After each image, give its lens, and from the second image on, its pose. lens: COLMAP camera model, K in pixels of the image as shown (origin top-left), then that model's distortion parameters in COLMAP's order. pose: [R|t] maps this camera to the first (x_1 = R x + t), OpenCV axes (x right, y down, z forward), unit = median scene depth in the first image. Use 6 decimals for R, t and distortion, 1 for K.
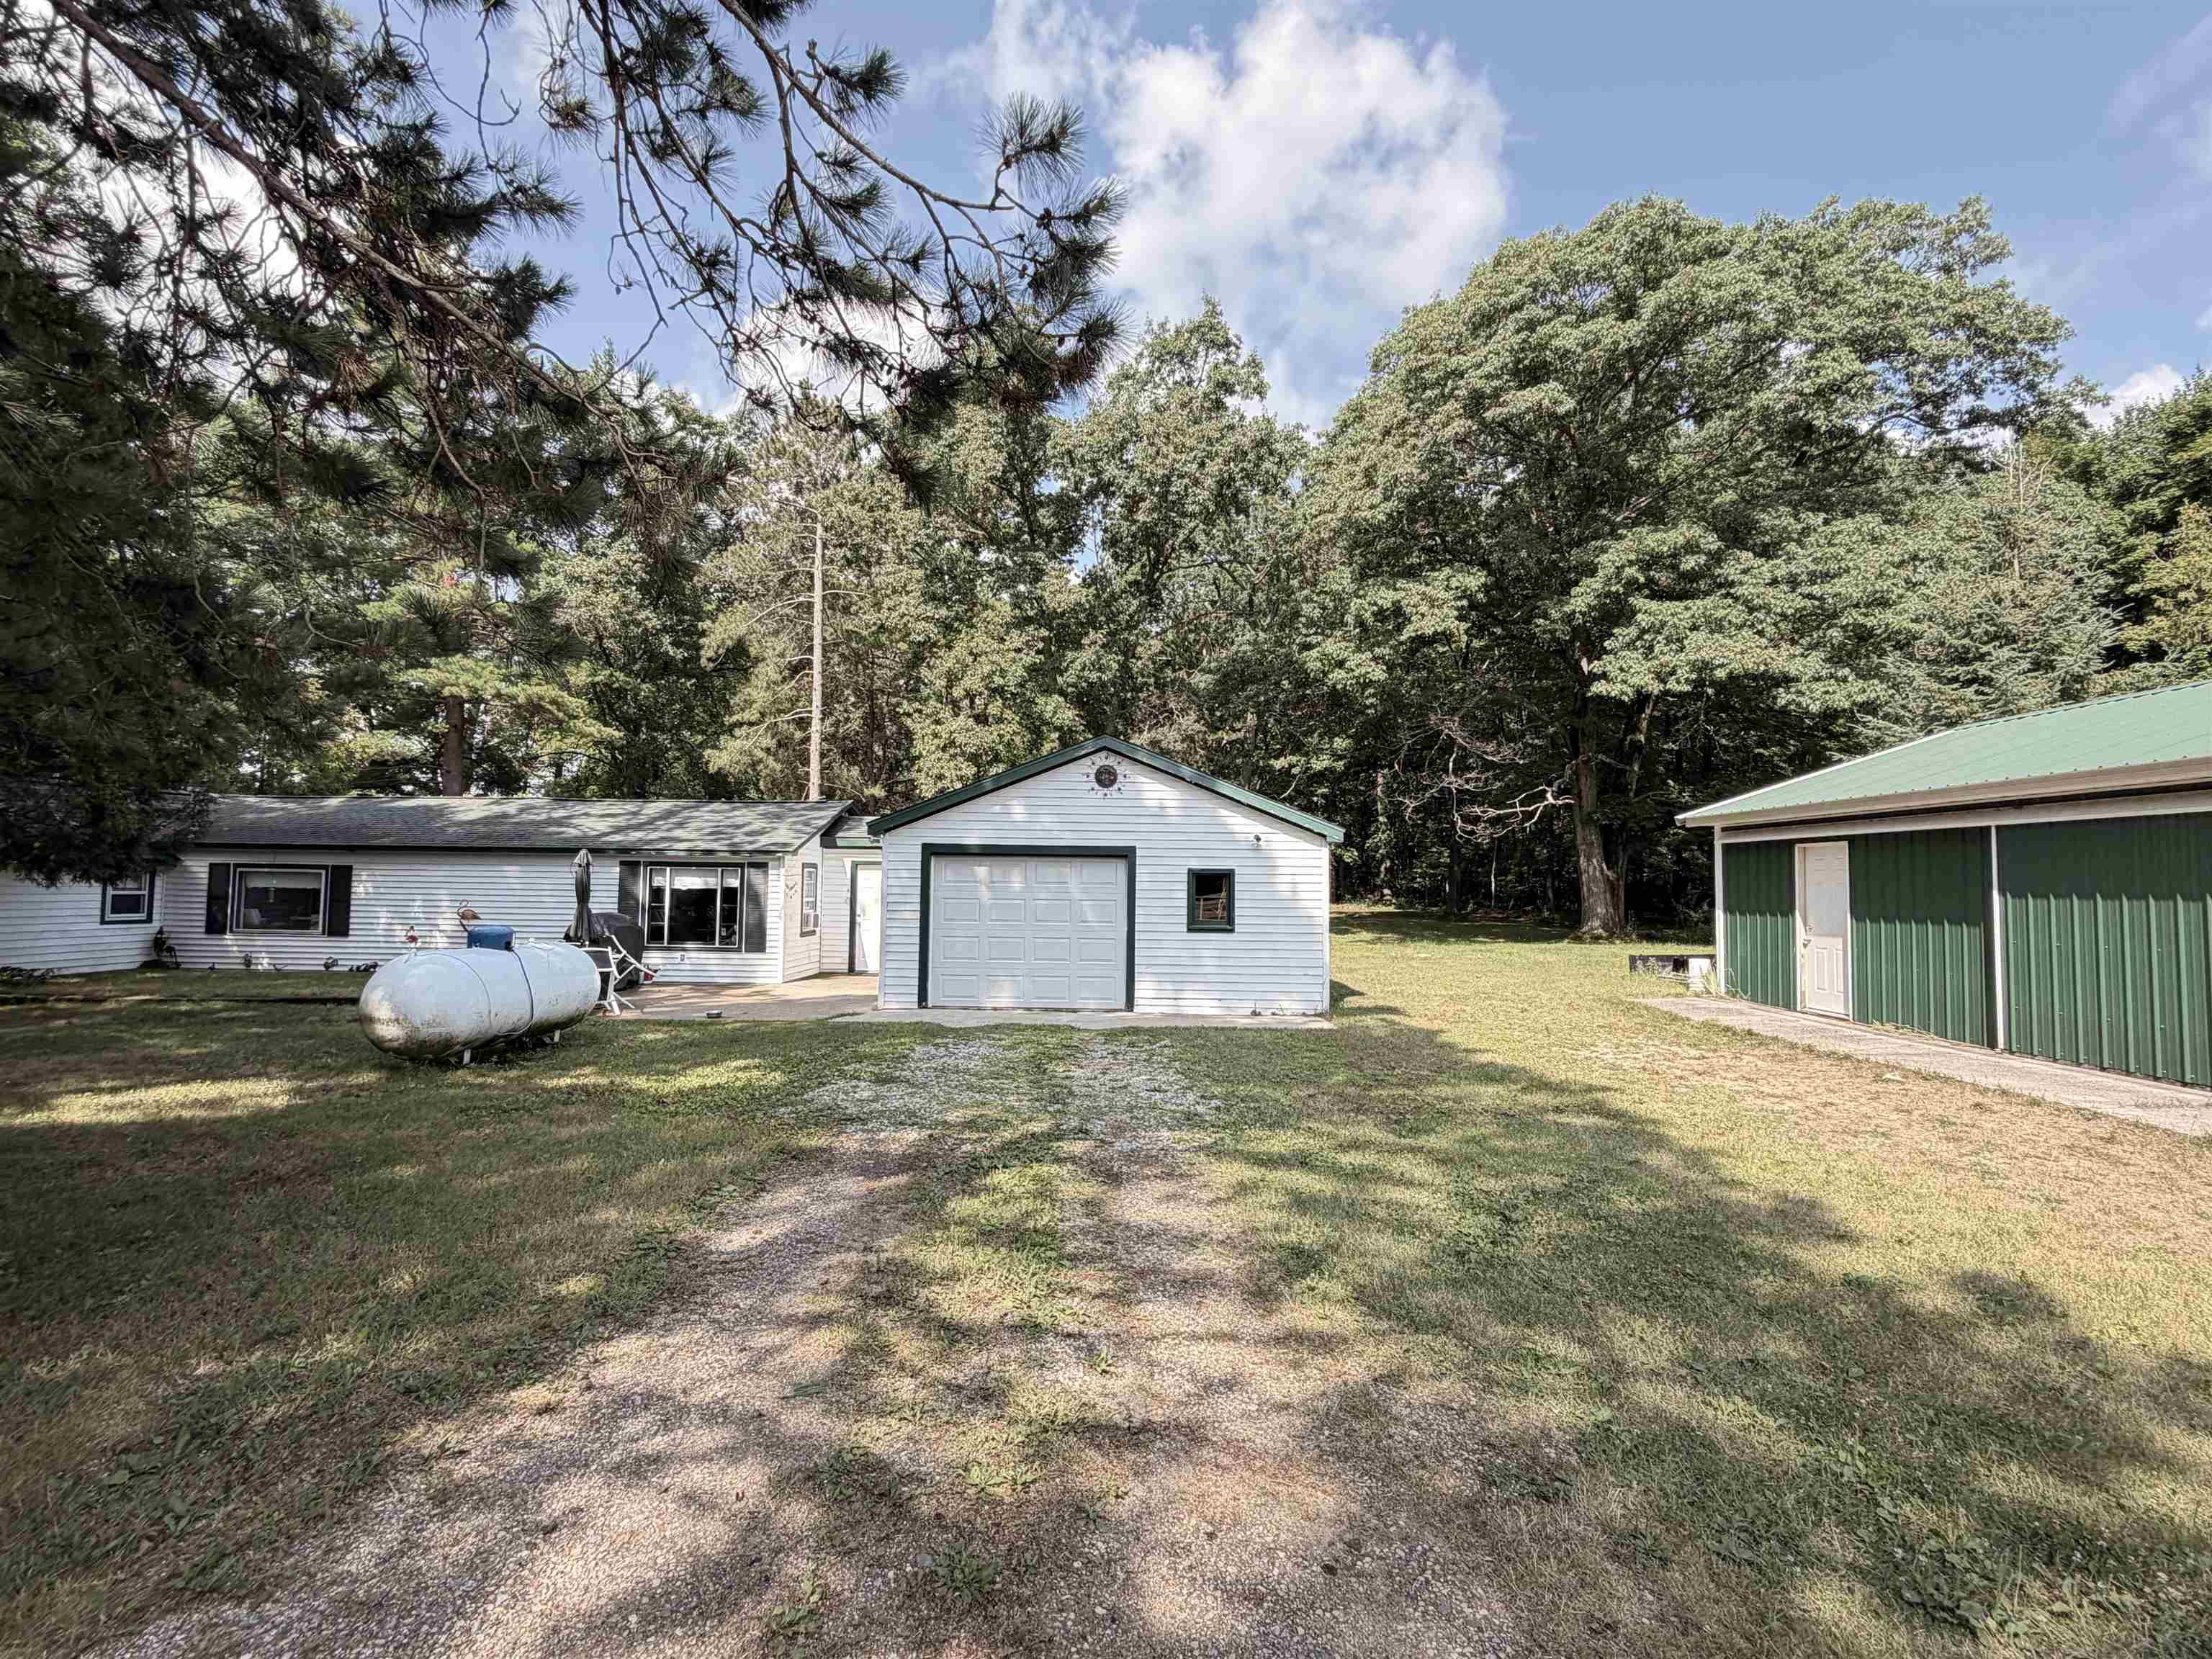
lens RADIAL K [[1039.0, 0, 1106.0], [0, 1039.0, 829.5], [0, 0, 1]] dist [0.000221, 0.000206]
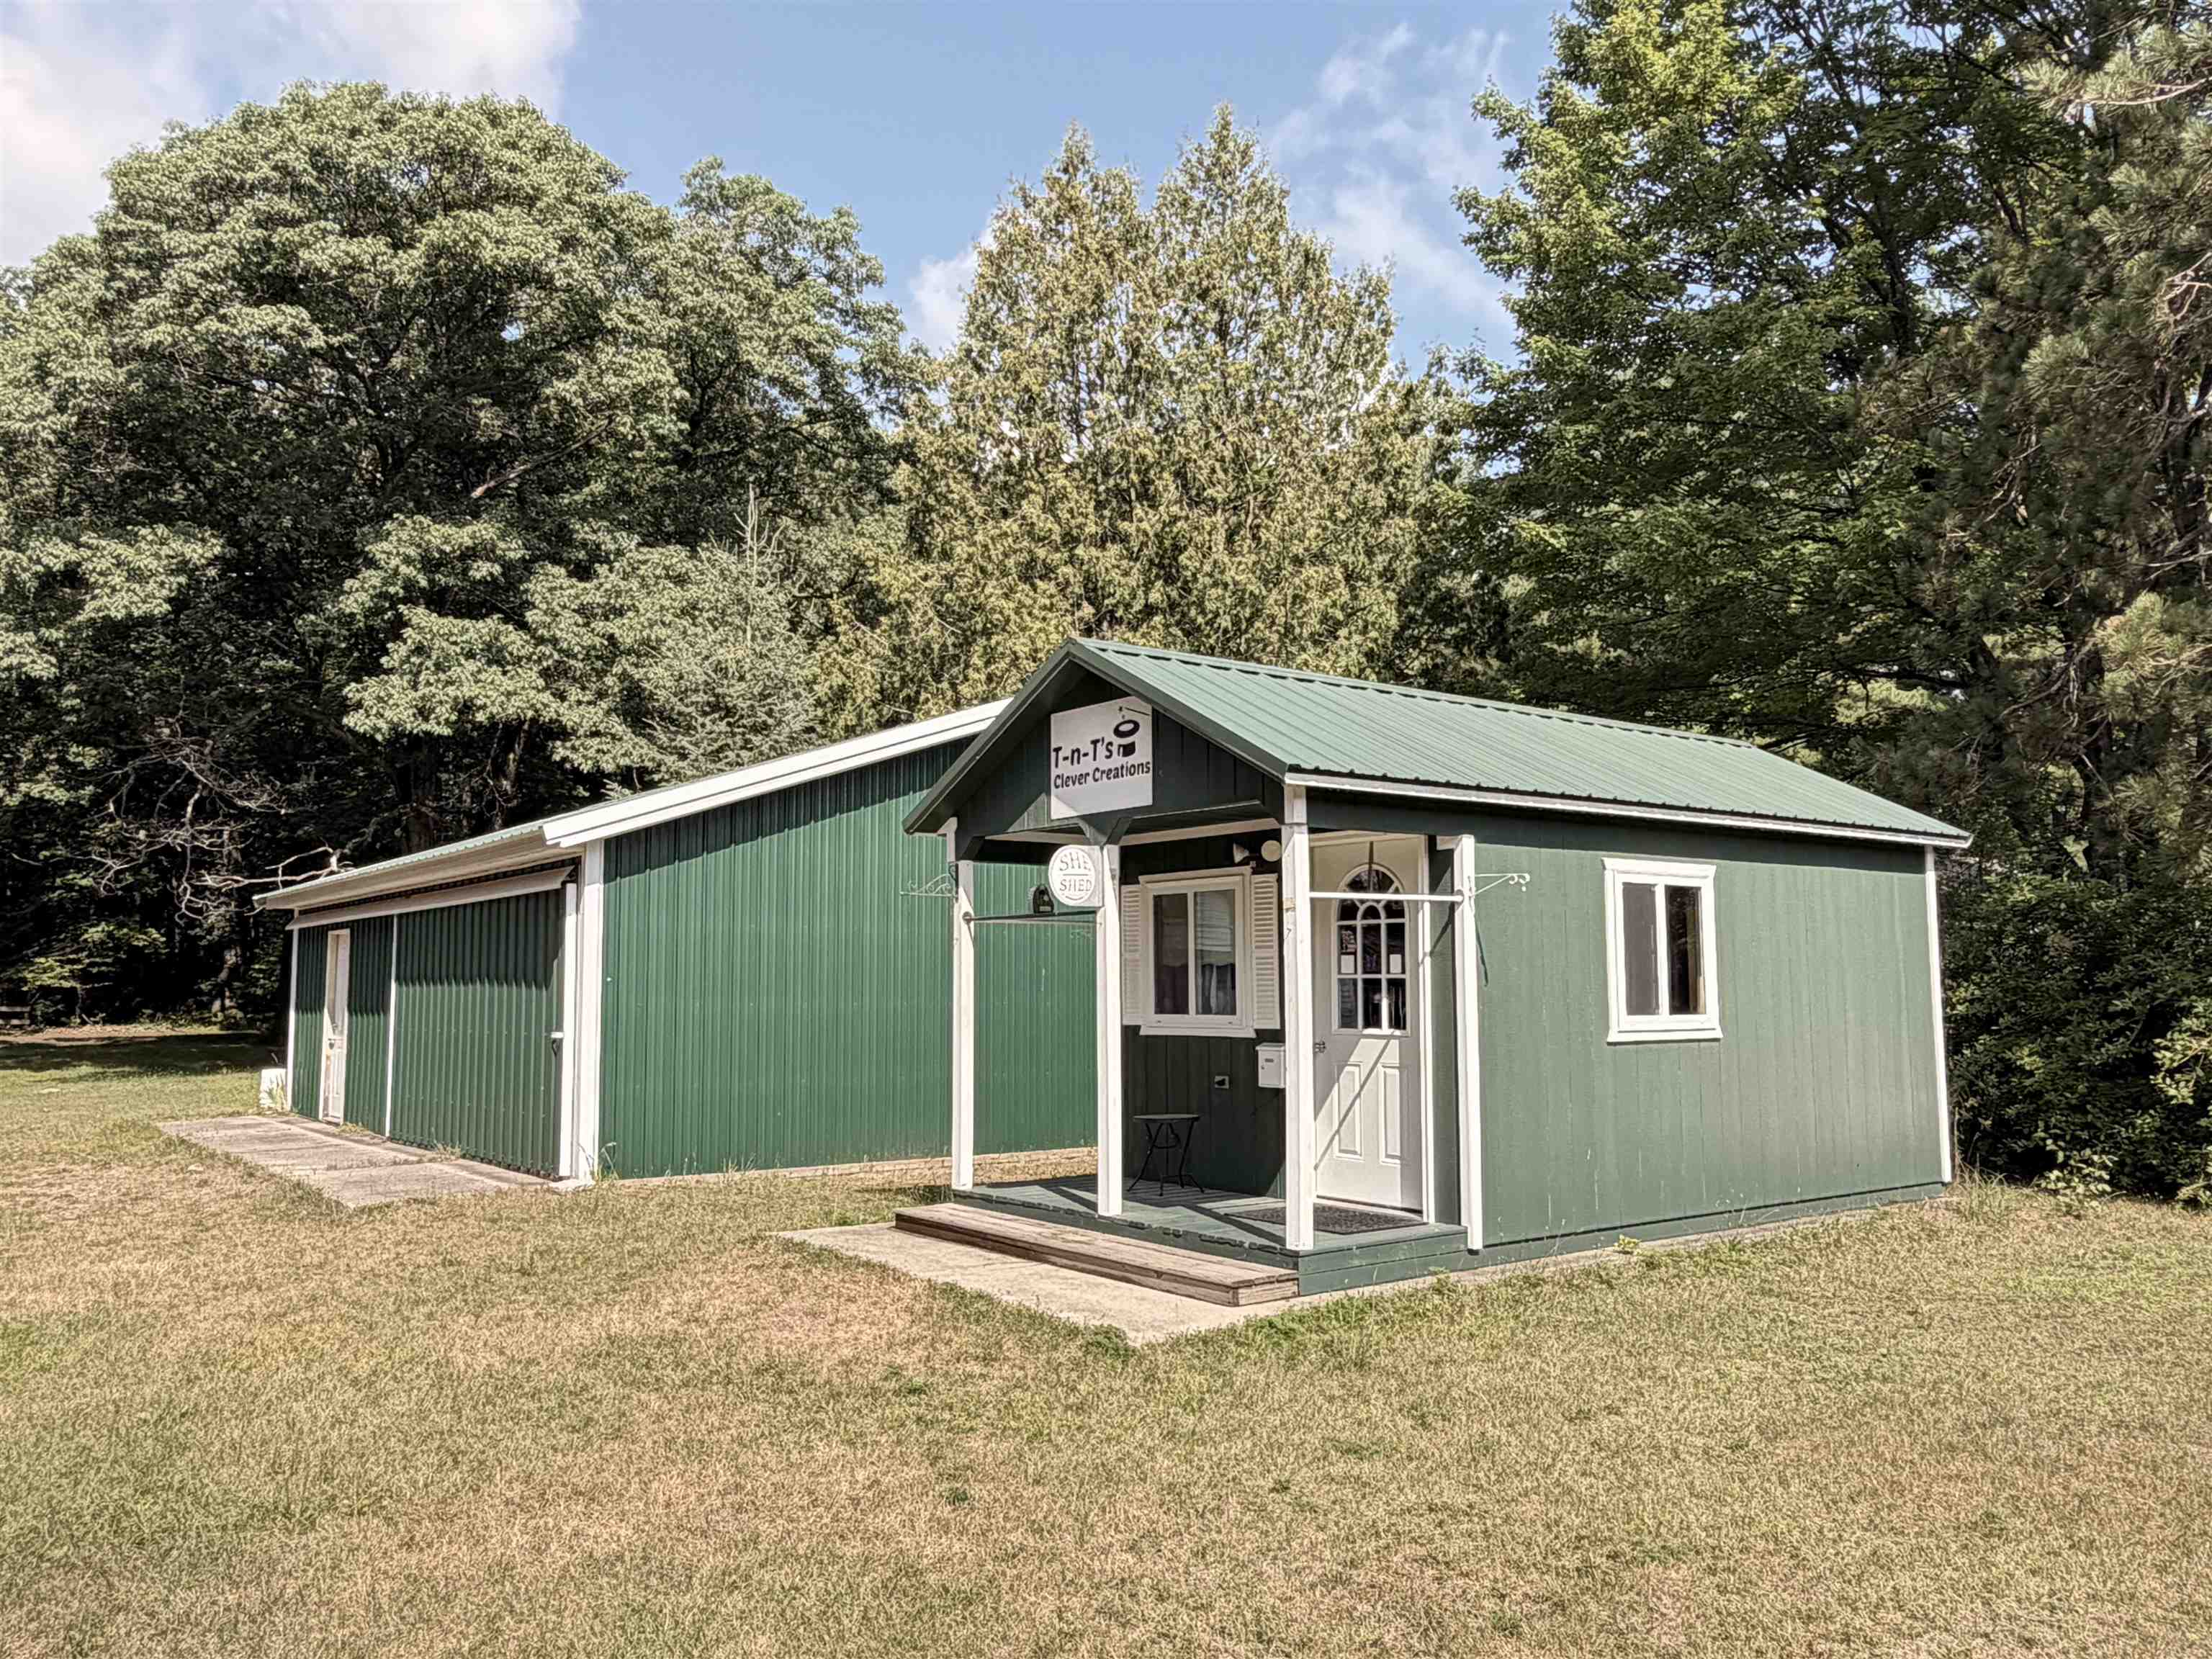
lens RADIAL K [[1682.1, 0, 1106.0], [0, 1682.1, 829.5], [0, 0, 1]] dist [-0.010483, -0.001078]
pose [[0.782729, 0.045755, 0.620678, 0.159692], [-0.018486, 0.998563, -0.050299, -0.007086], [-0.622088, 0.027897, 0.782450, -0.292530]]
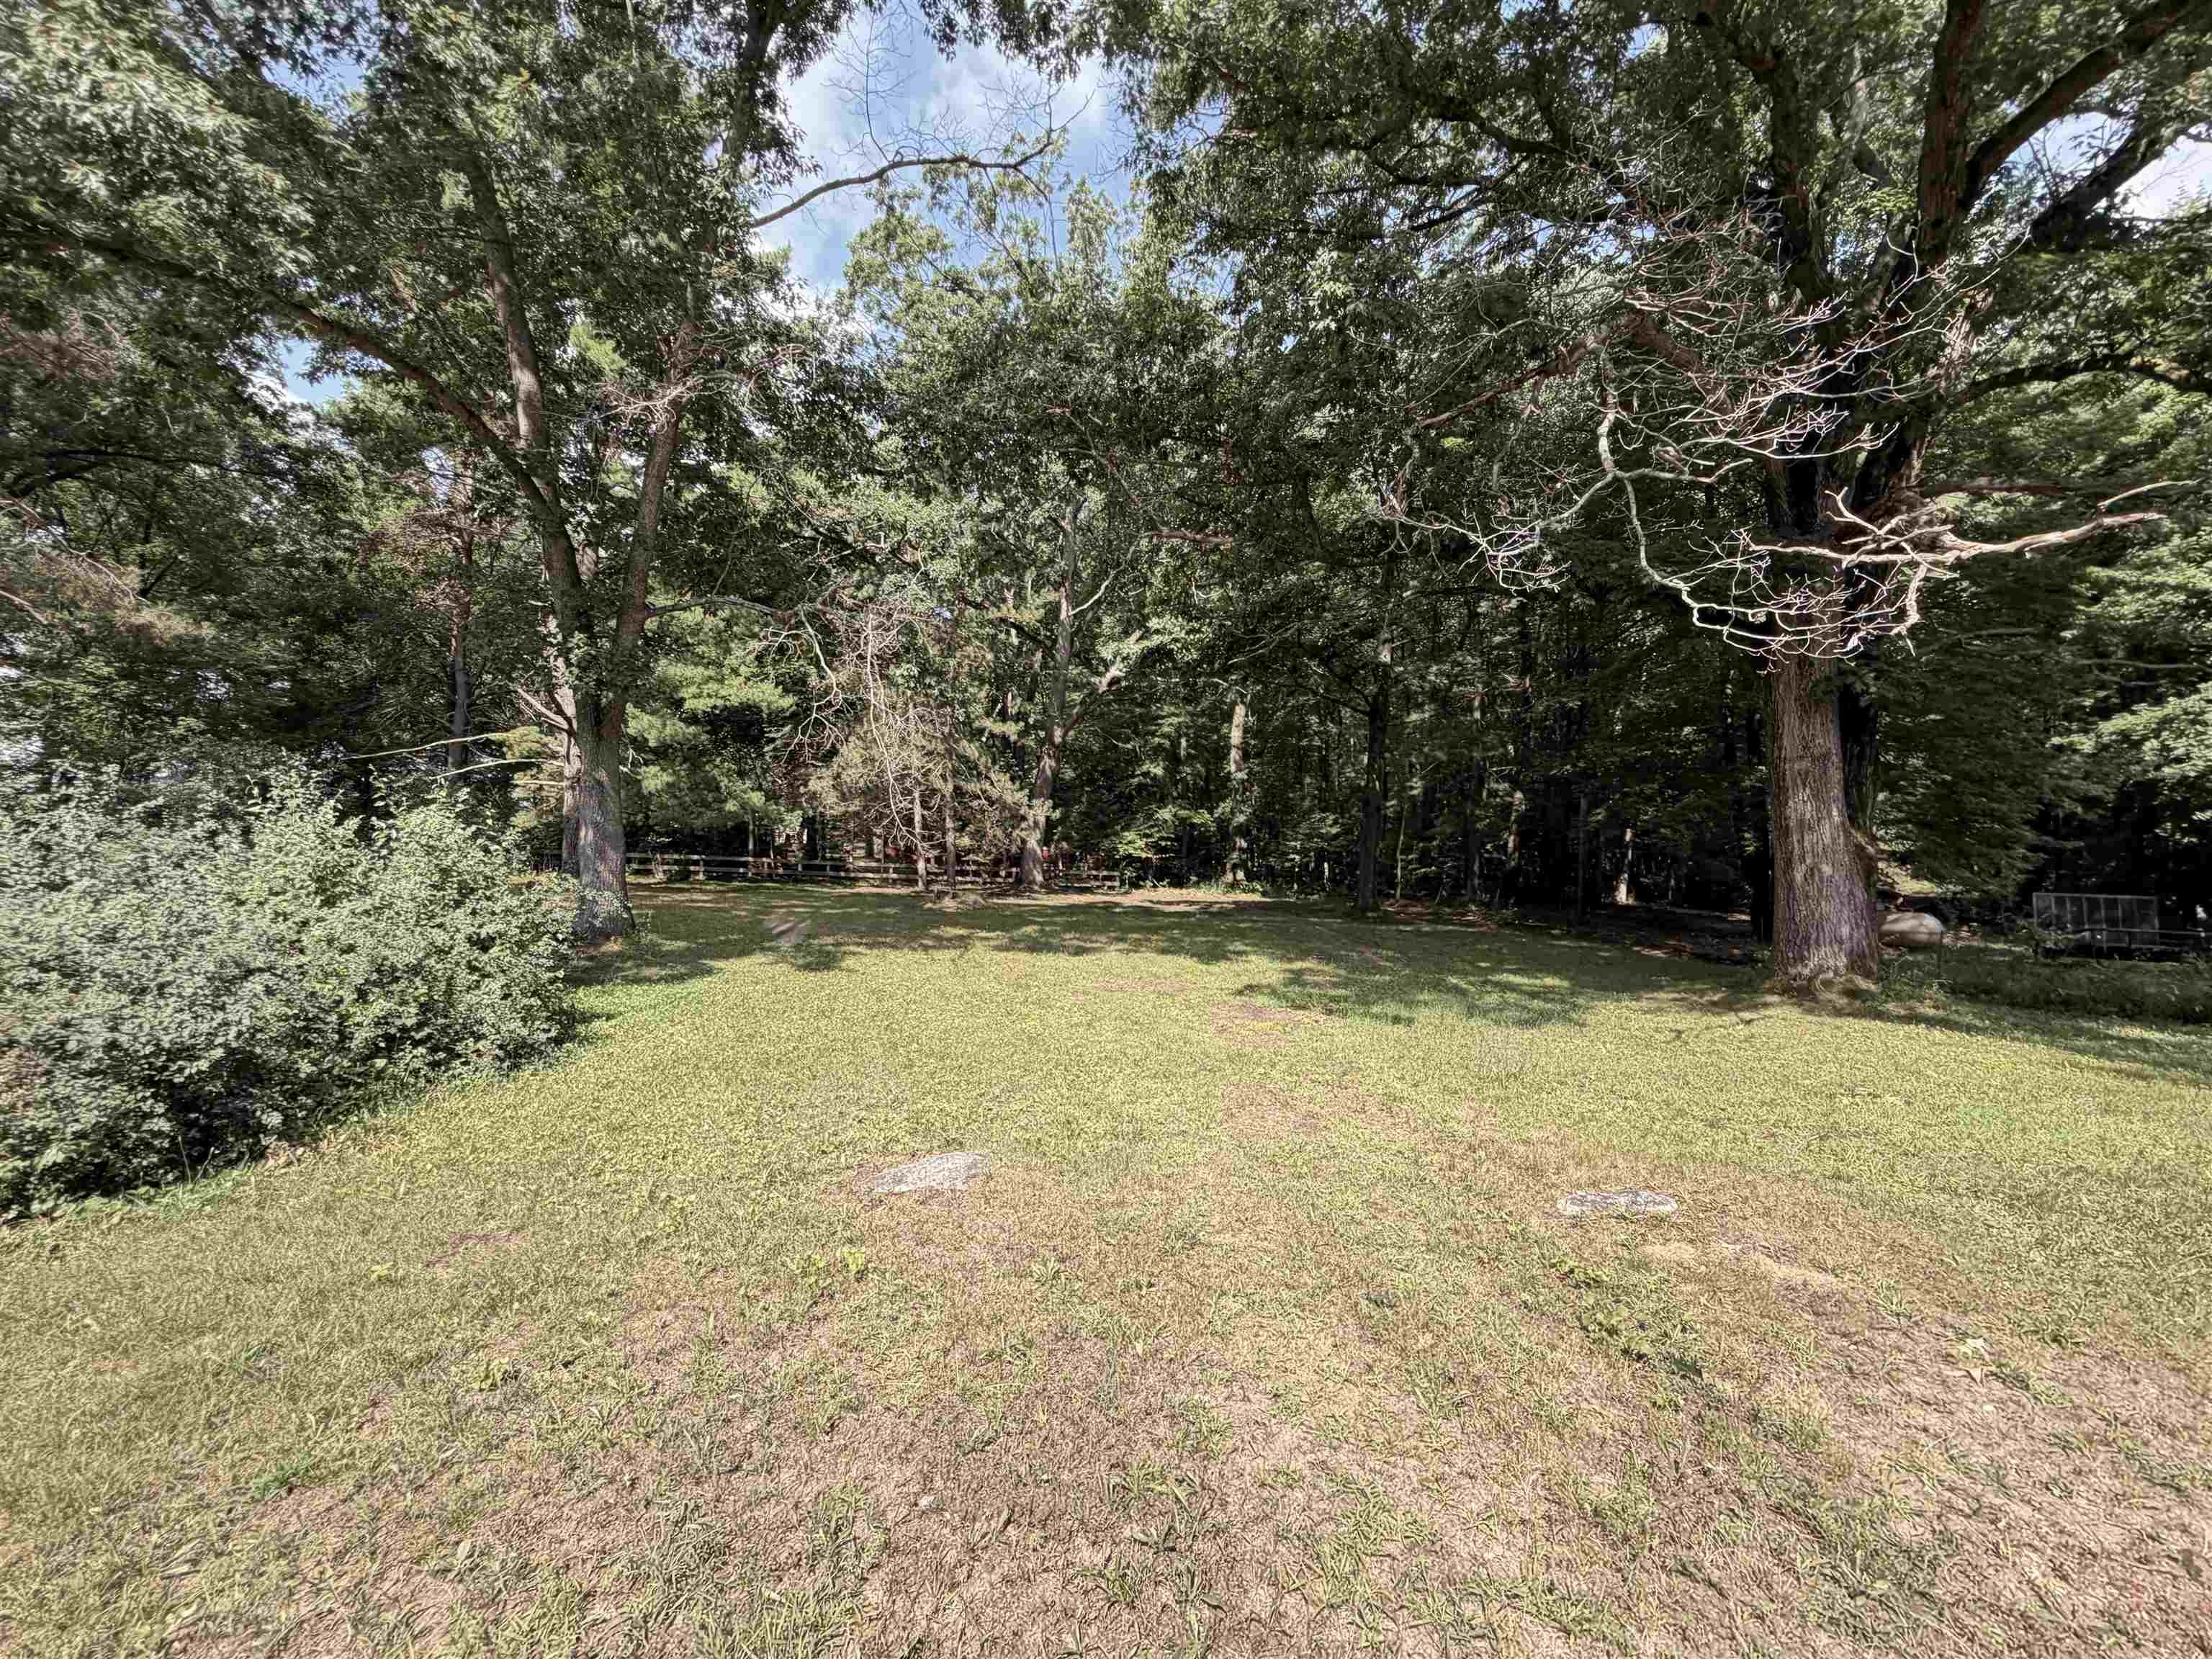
lens RADIAL K [[892.2, 0, 1106.0], [0, 892.2, 829.5], [0, 0, 1]] dist [-0.000188, 0.000000]
pose [[0.988759, 0.027681, 0.146930, 0.200832], [-0.029225, 0.999538, 0.008365, 0.067475], [-0.146631, -0.012565, 0.989112, 0.996010]]
